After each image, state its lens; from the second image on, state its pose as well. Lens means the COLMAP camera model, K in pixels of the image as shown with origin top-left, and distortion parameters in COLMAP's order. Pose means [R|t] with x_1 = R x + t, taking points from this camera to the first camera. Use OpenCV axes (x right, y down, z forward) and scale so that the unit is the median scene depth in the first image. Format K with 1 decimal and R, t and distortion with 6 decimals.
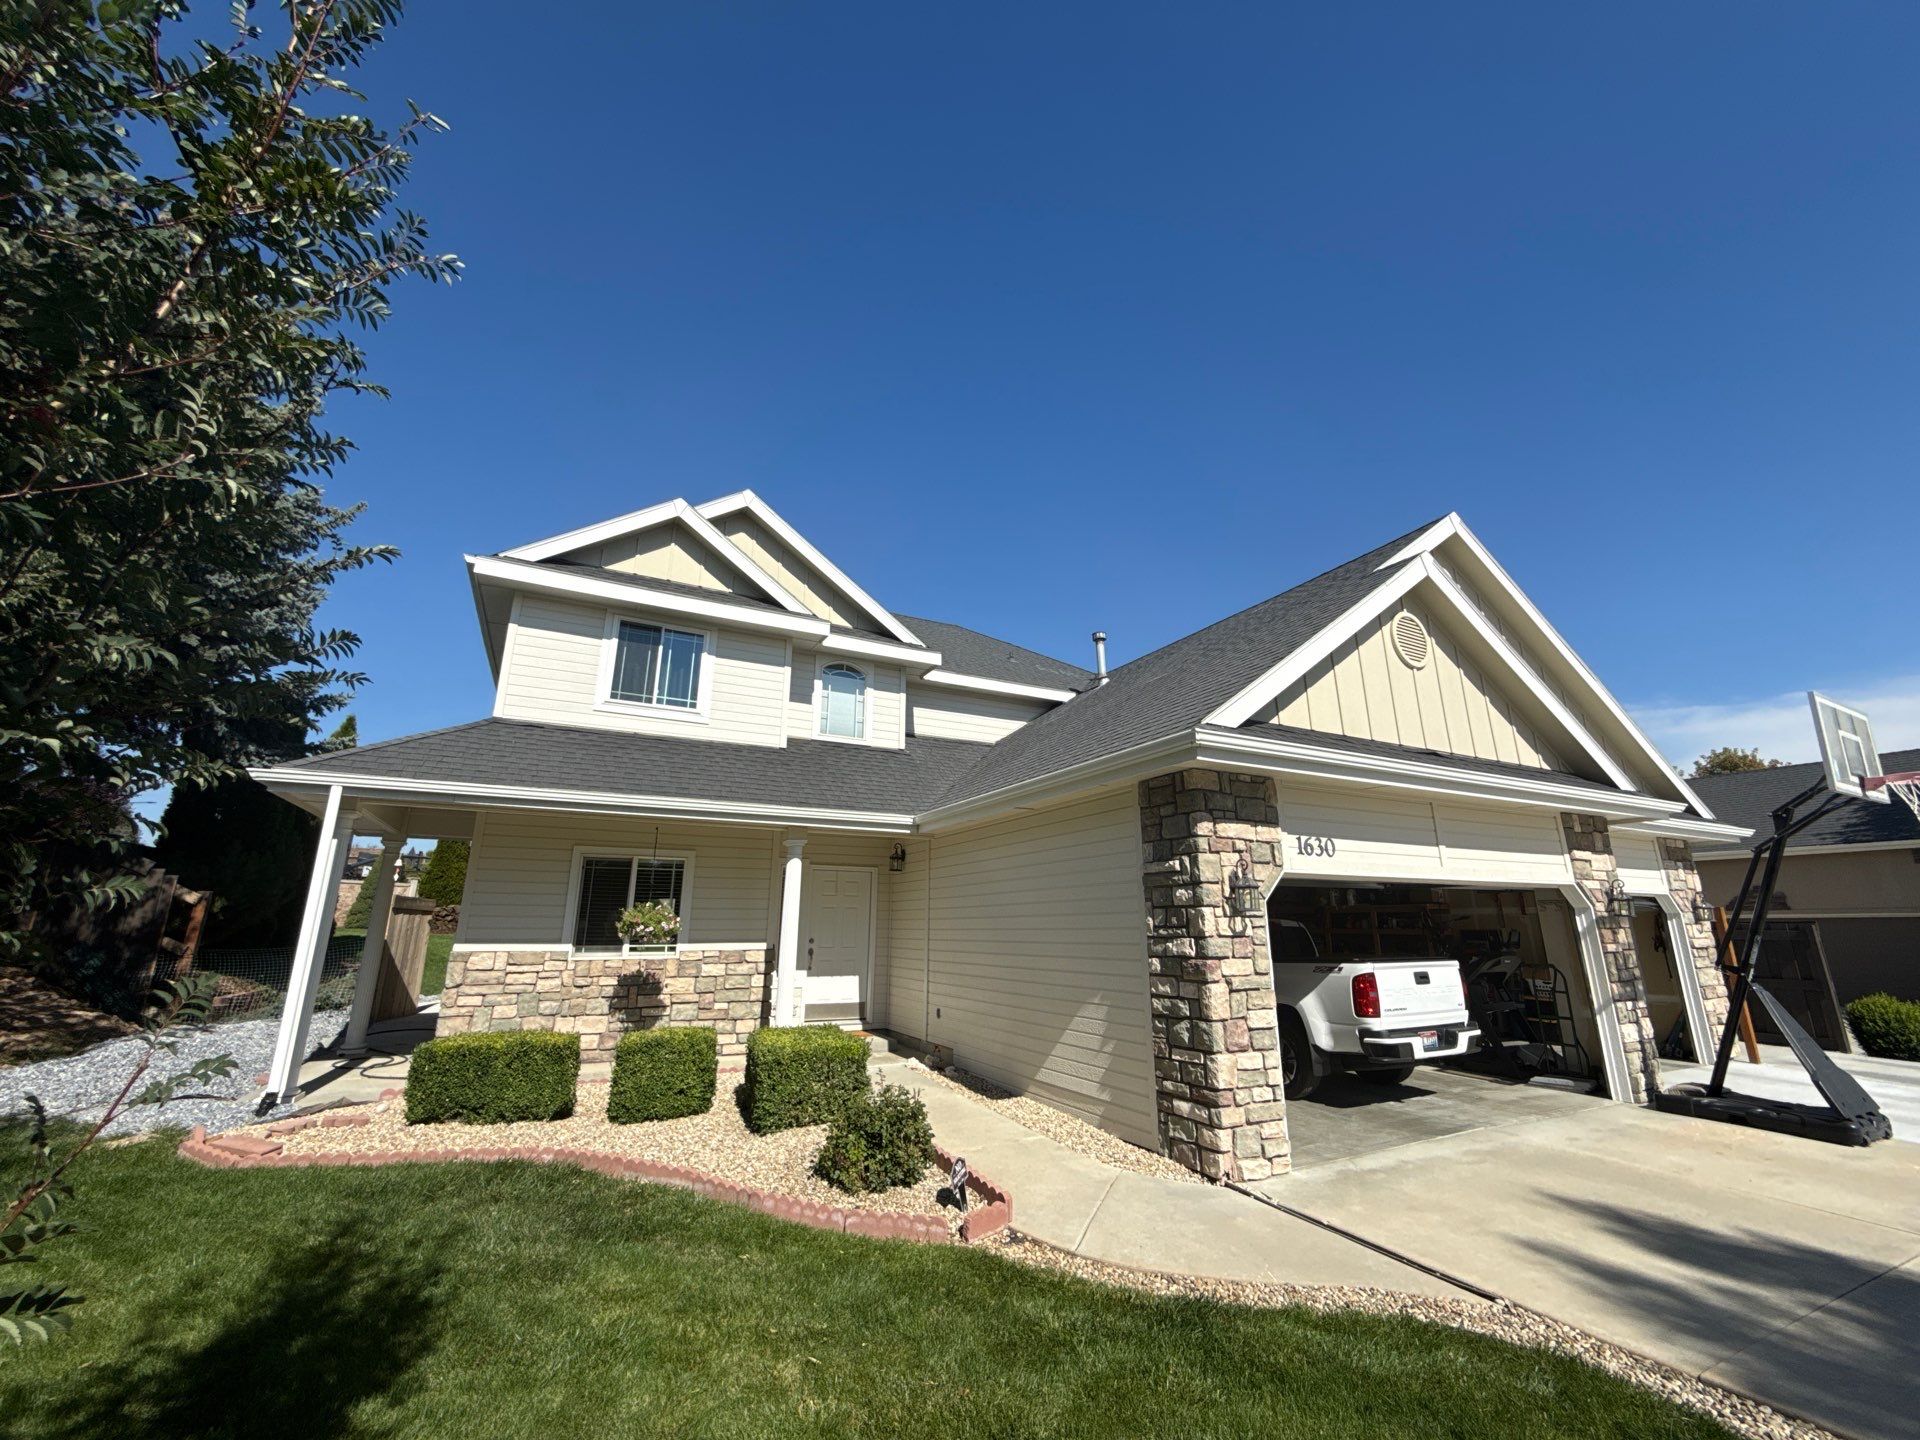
lens RADIAL K [[774.8, 0, 964.5], [0, 774.8, 722.6], [0, 0, 1]] dist [-0.002222, -0.000052]
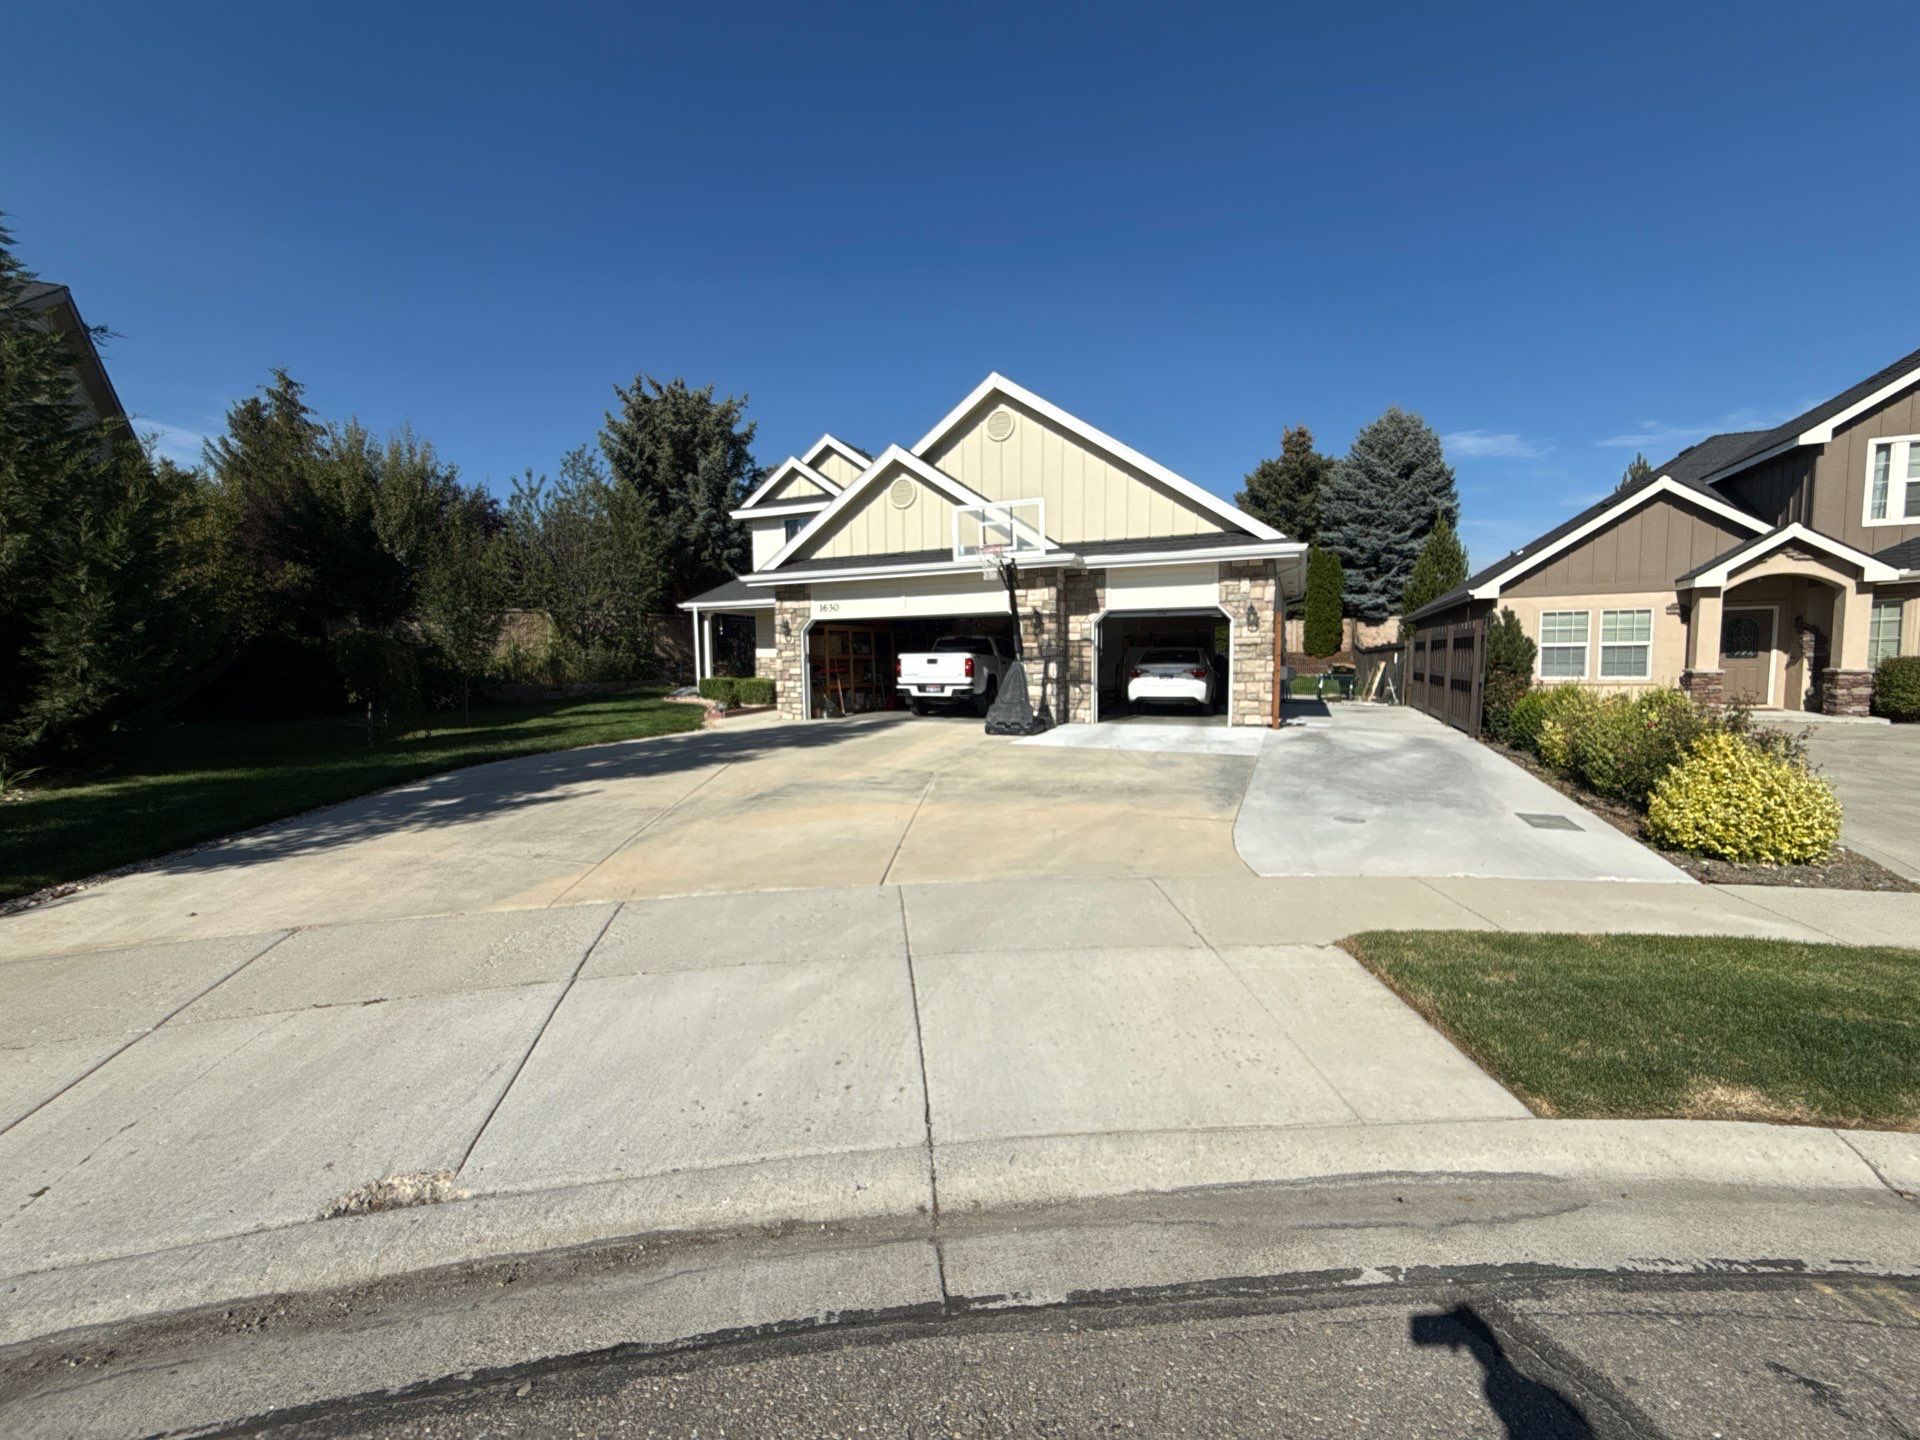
lens RADIAL K [[774.8, 0, 964.5], [0, 774.8, 722.6], [0, 0, 1]] dist [-0.002222, -0.000052]
pose [[0.626460, 0.051868, -0.777726, 1.940565], [0.211080, 0.949211, 0.233330, 0.017540], [0.750328, -0.310335, 0.583695, -0.169084]]
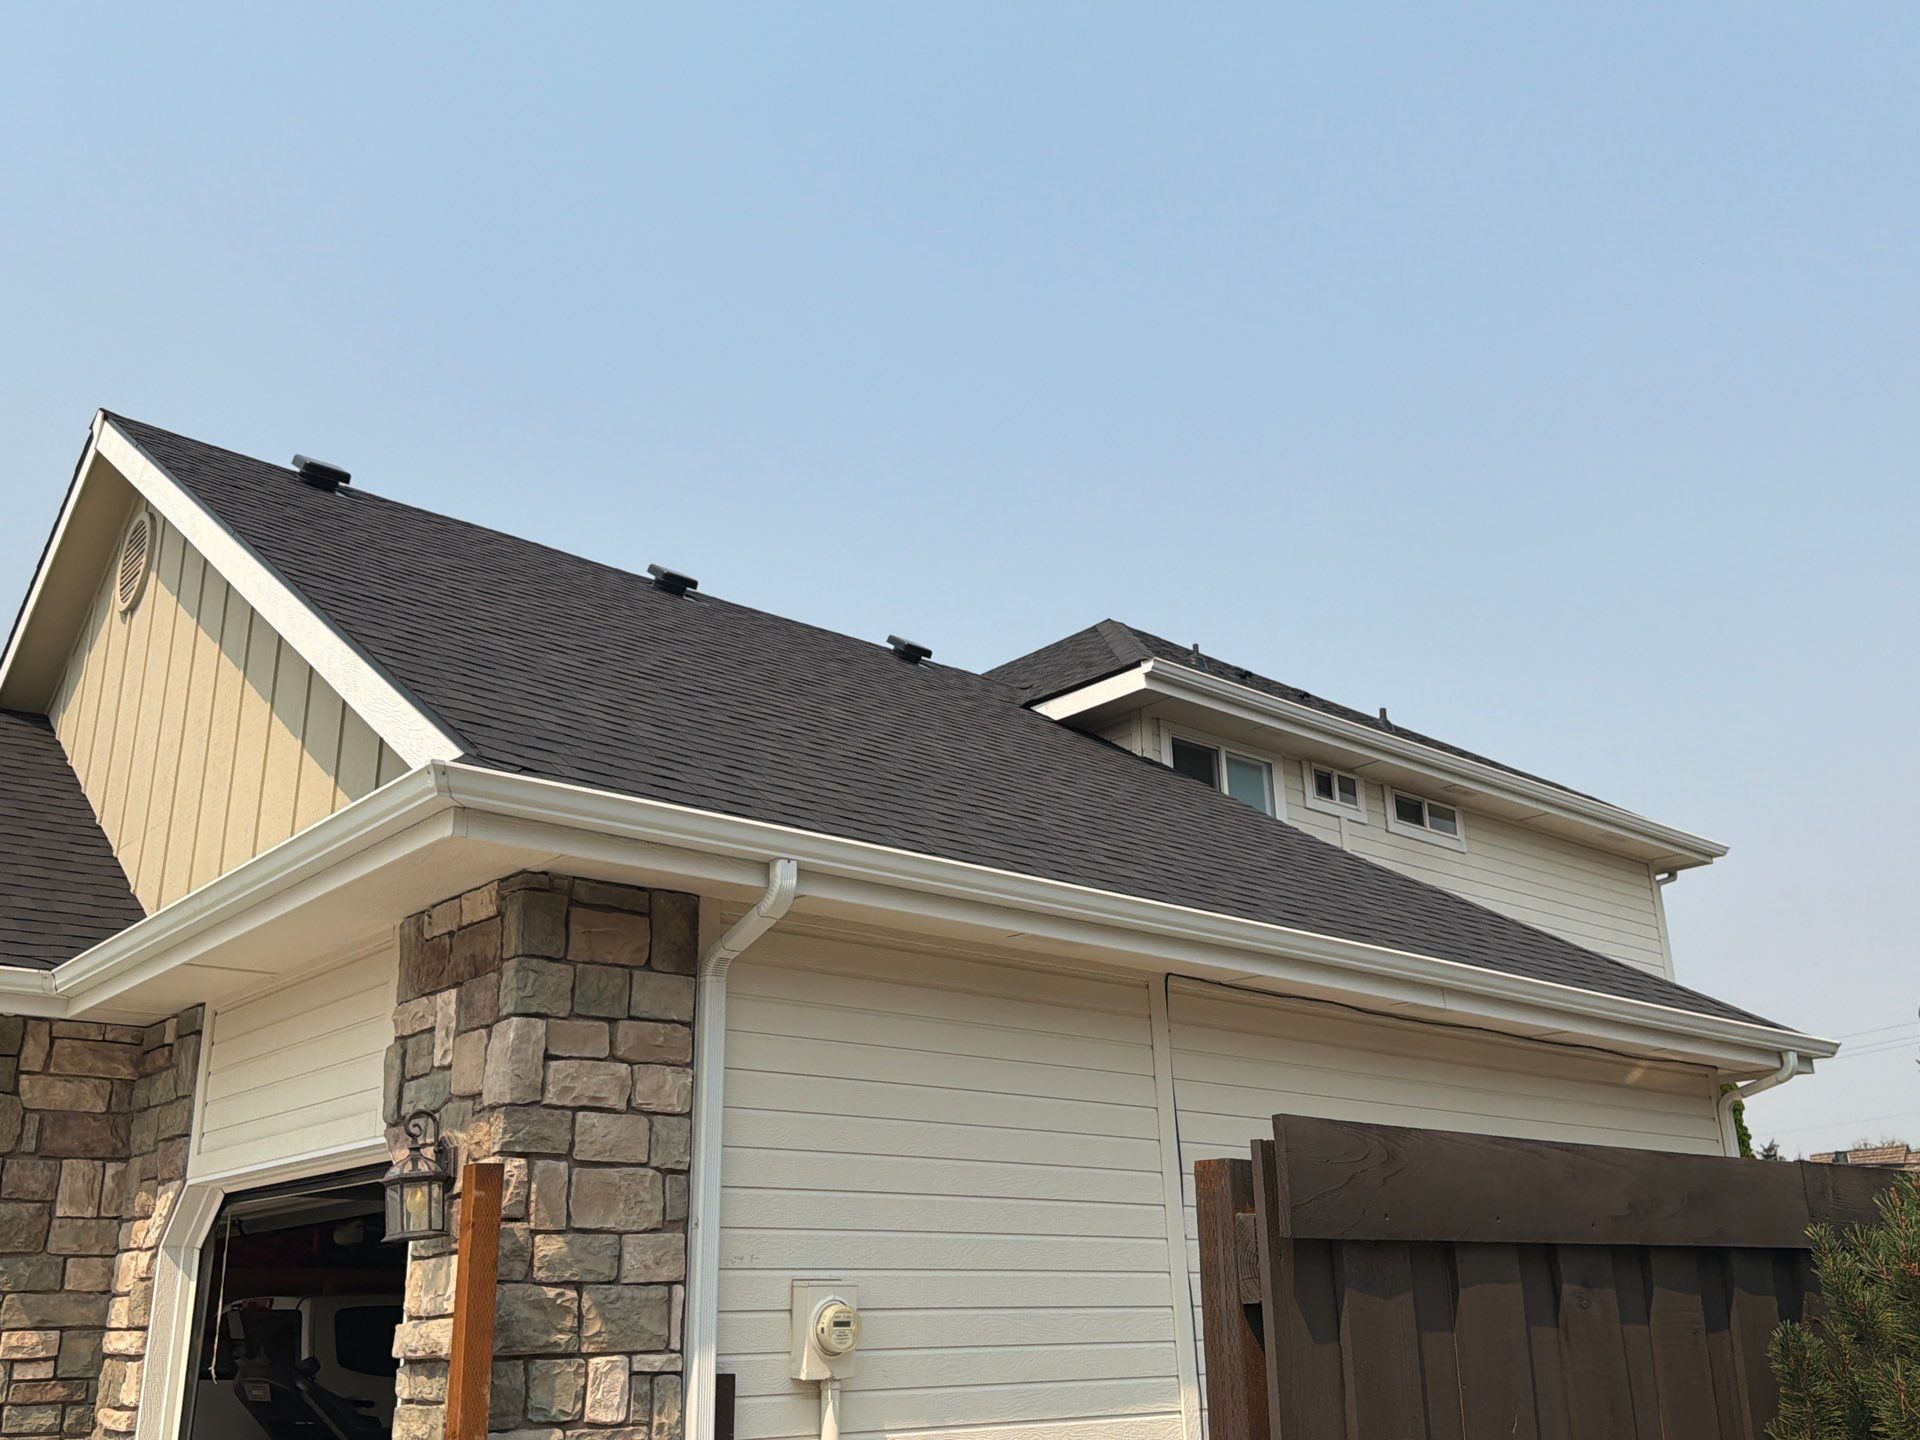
lens RADIAL K [[1736.0, 0, 960.0], [0, 1736.0, 720.0], [0, 0, 1]] dist [0.086032, -0.124184]
pose [[0.227878, -0.328526, -0.916593, 1.778992], [0.272327, 0.925296, -0.263941, 0.347512], [0.934831, -0.189467, 0.300321, 1.197703]]
